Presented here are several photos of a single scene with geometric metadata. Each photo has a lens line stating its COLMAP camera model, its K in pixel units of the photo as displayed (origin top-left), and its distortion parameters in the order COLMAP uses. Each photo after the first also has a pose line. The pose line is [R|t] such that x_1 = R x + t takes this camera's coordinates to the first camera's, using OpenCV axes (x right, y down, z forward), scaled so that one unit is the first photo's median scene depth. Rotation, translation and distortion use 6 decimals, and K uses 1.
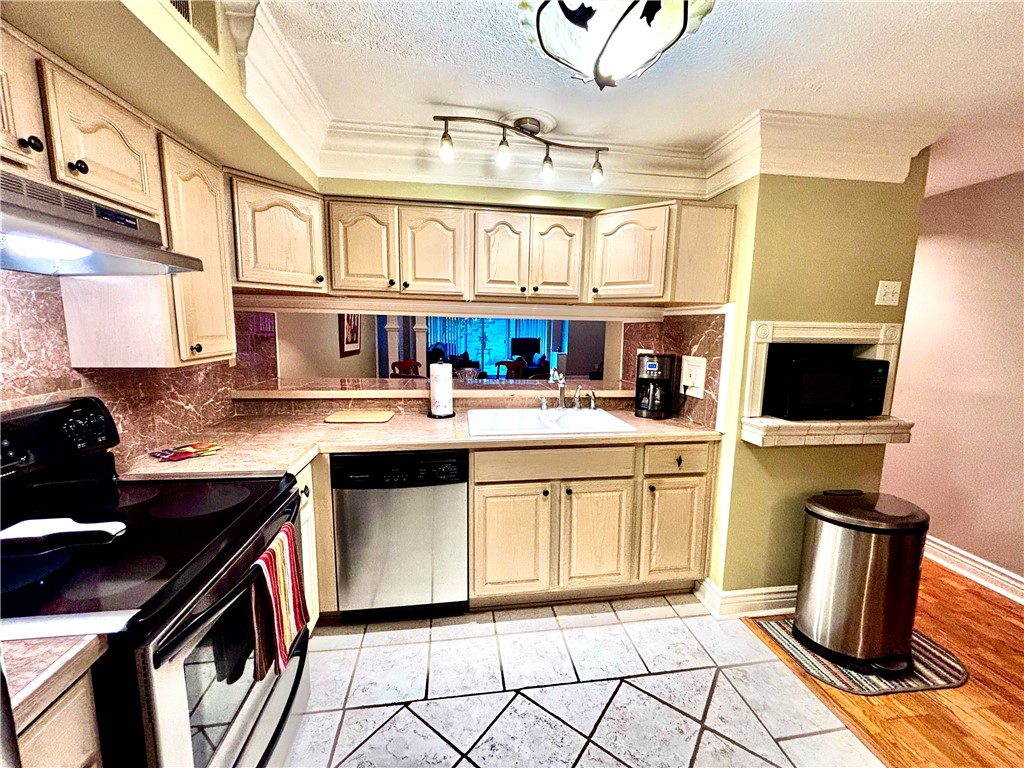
lens RADIAL K [[417.4, 0, 512.0], [0, 417.4, 384.0], [0, 0, 1]] dist [0.017028, -0.000126]
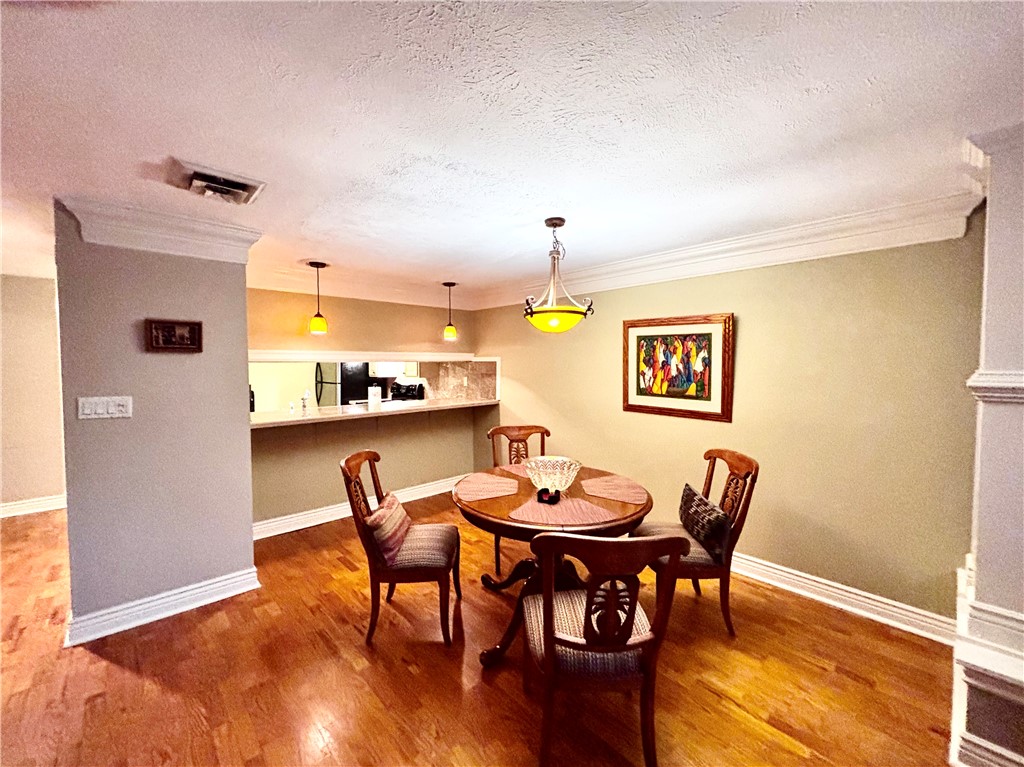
lens RADIAL K [[408.7, 0, 515.9], [0, 408.7, 380.6], [0, 0, 1]] dist [0.002173, -0.000129]
pose [[-0.815914, 0.008636, -0.578109, 0.449506], [-0.091285, 0.985423, 0.143555, -0.456073], [0.570921, 0.169901, -0.803233, 3.233723]]
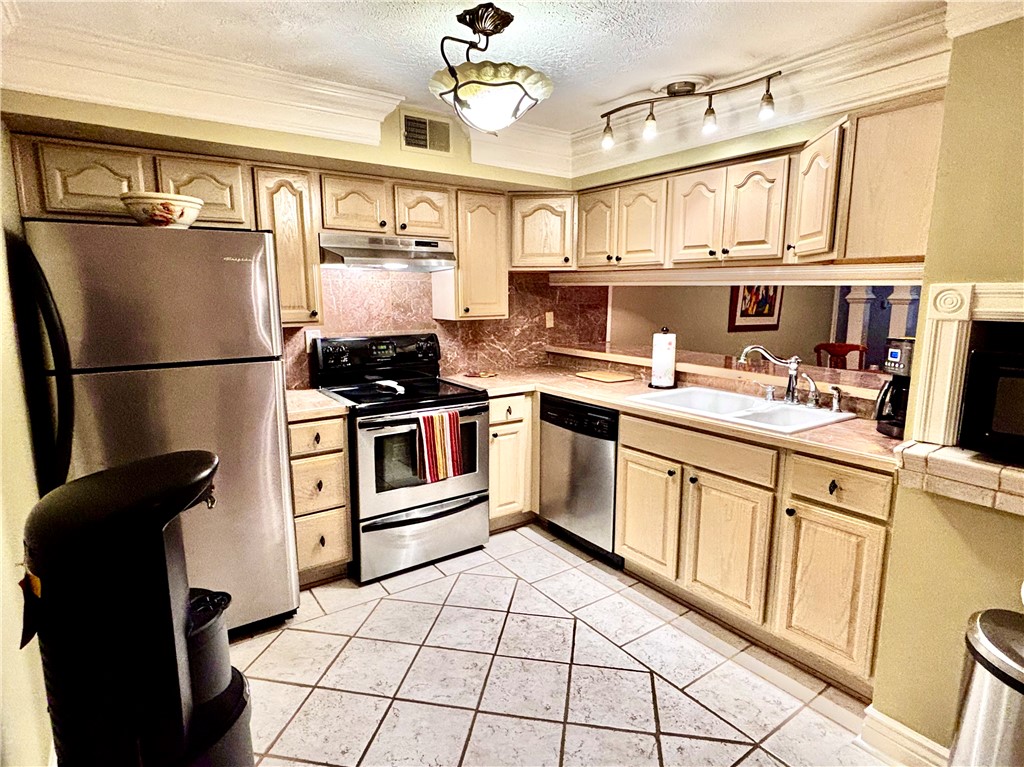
lens RADIAL K [[553.2, 0, 508.9], [0, 553.2, 382.8], [0, 0, 1]] dist [0.003888, 0.000708]
pose [[0.457127, 0.131269, -0.879661, 0.935689], [-0.117777, 0.989272, 0.086421, -0.003920], [0.881569, 0.064098, 0.467683, 0.082753]]
